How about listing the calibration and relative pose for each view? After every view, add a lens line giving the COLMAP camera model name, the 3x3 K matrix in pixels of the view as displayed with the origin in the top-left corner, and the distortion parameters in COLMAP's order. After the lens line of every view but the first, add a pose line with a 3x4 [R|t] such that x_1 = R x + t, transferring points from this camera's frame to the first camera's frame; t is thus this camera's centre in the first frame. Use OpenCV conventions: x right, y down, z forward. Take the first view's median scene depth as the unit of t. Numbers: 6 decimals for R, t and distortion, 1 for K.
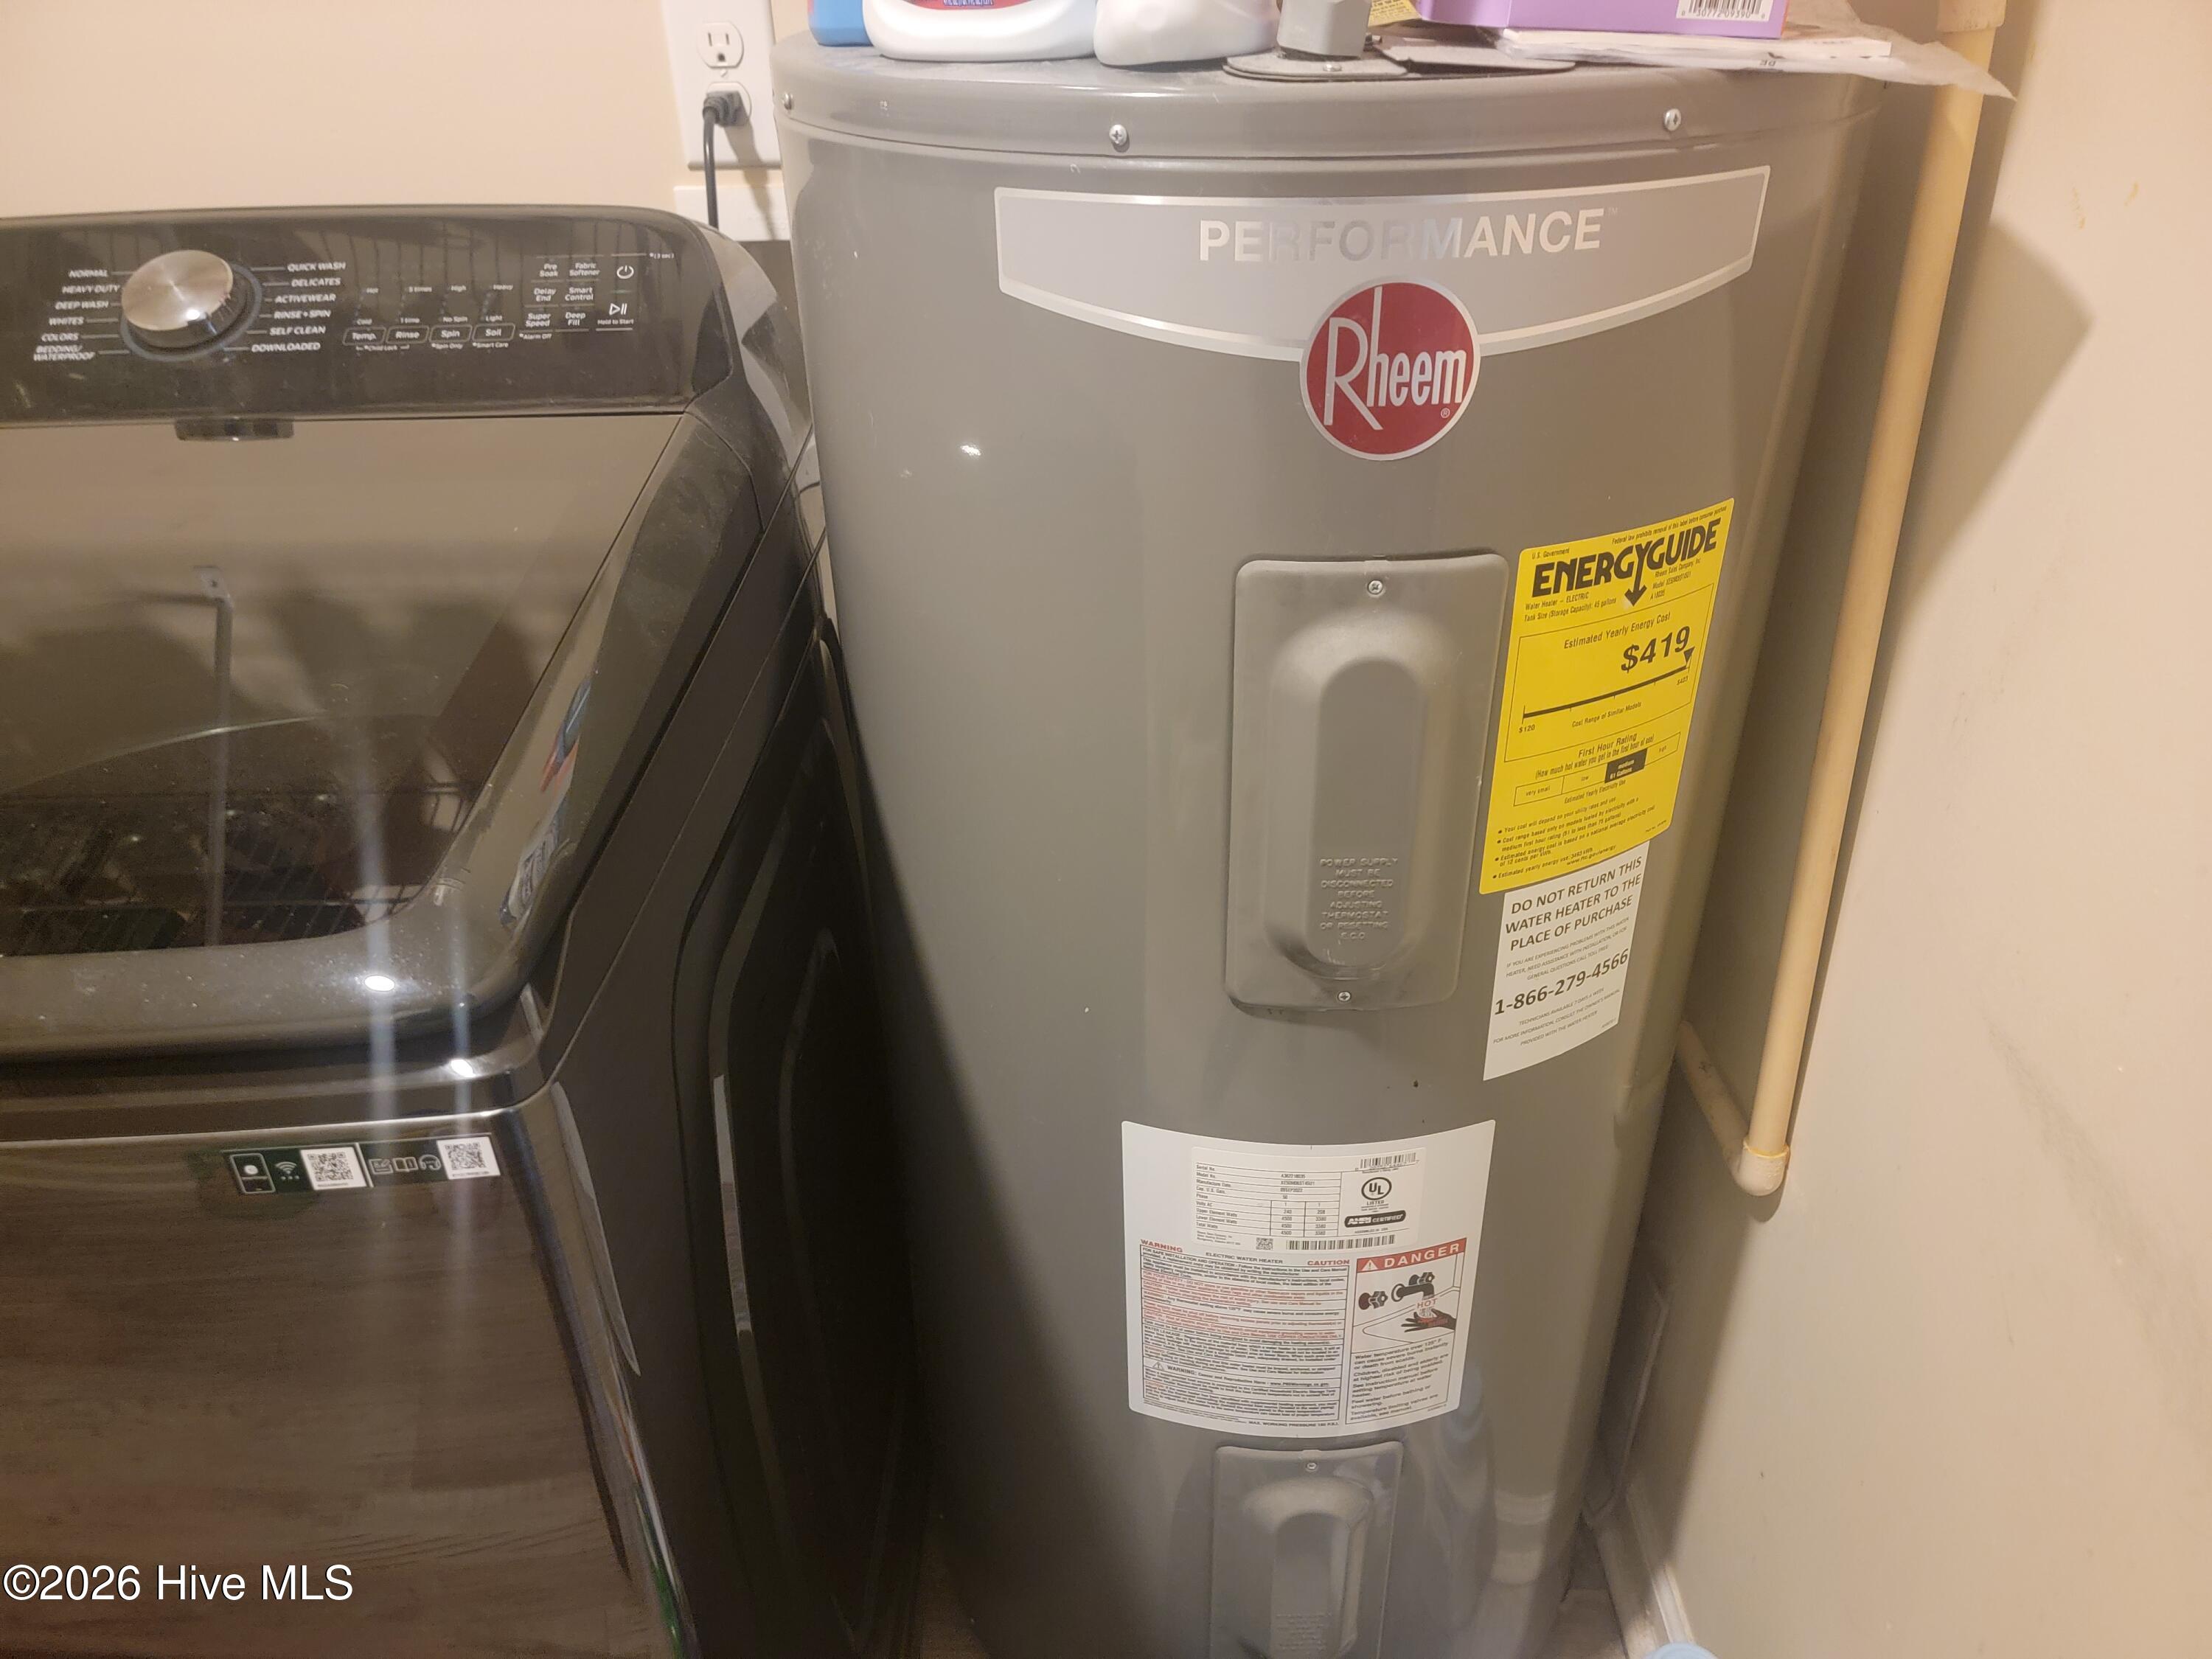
lens RADIAL K [[1541.8, 0, 1098.0], [0, 1541.8, 827.5], [0, 0, 1]] dist [0.080630, -0.069822]
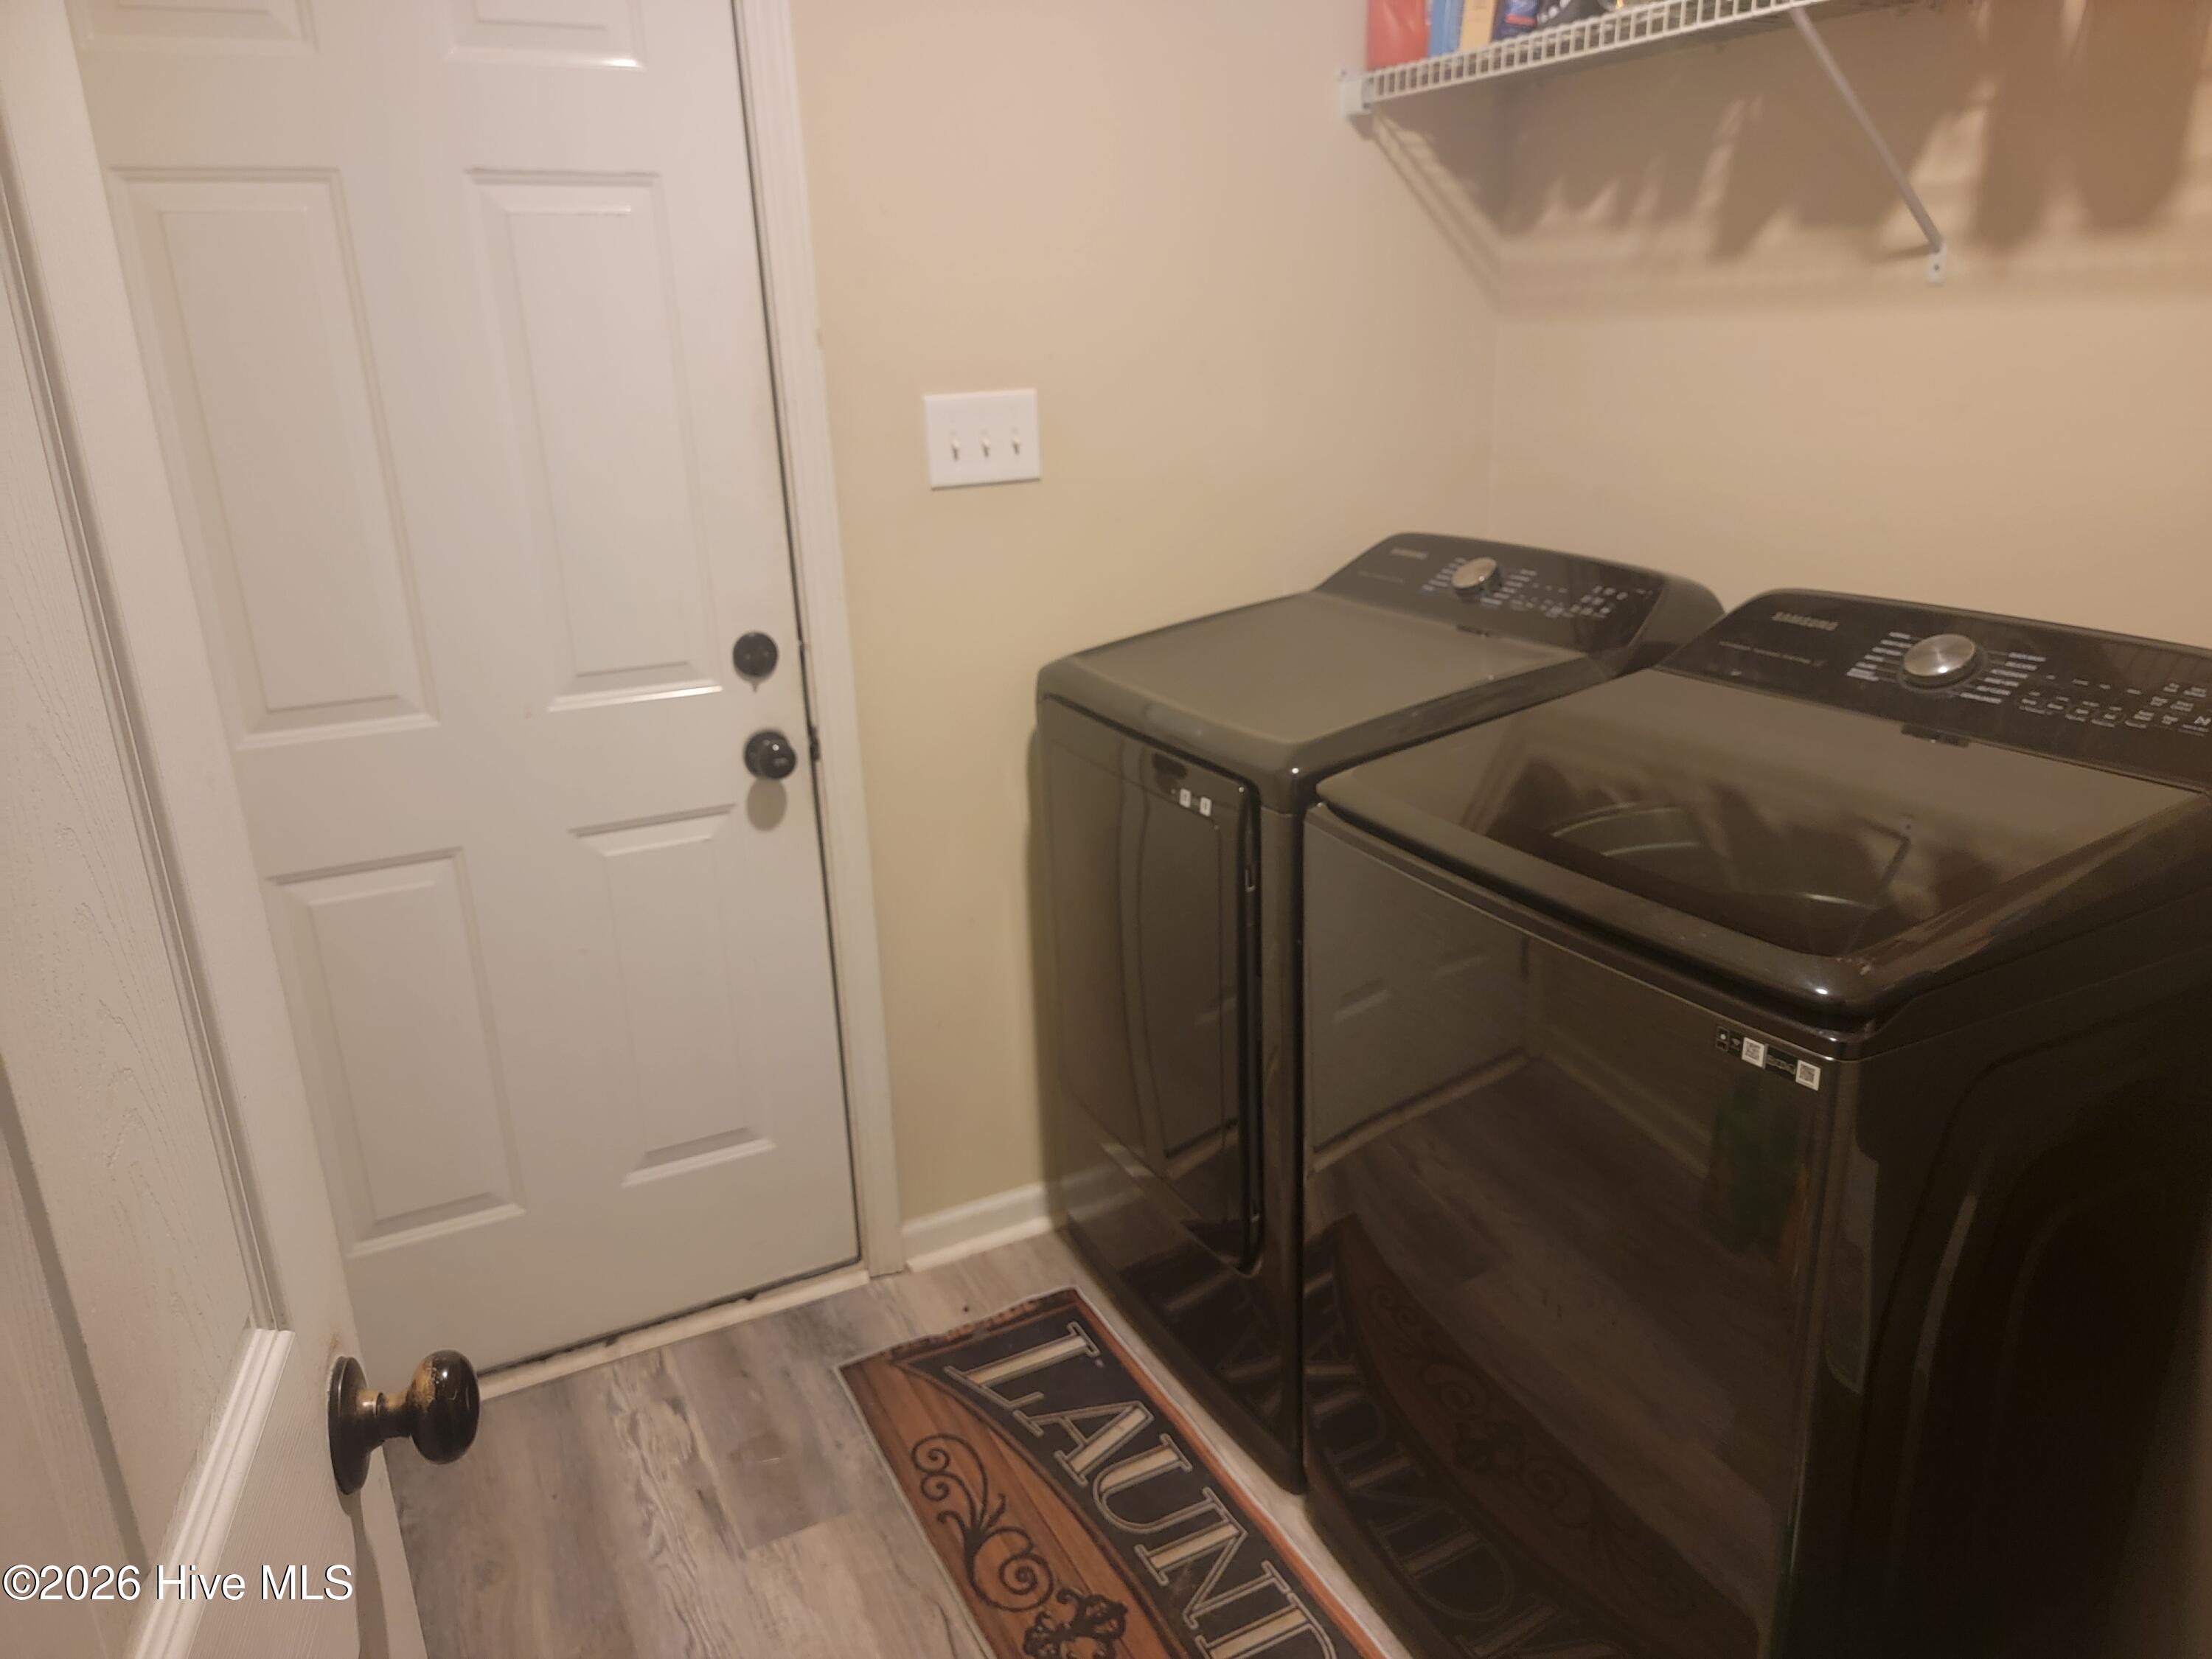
lens RADIAL K [[1541.8, 0, 1106.0], [0, 1541.8, 817.1], [0, 0, 1]] dist [0.080630, -0.069822]
pose [[0.464313, 0.282611, -0.839372, 0.478065], [-0.431667, 0.899749, 0.064155, 0.100381], [0.773354, 0.332541, 0.539758, -0.565425]]
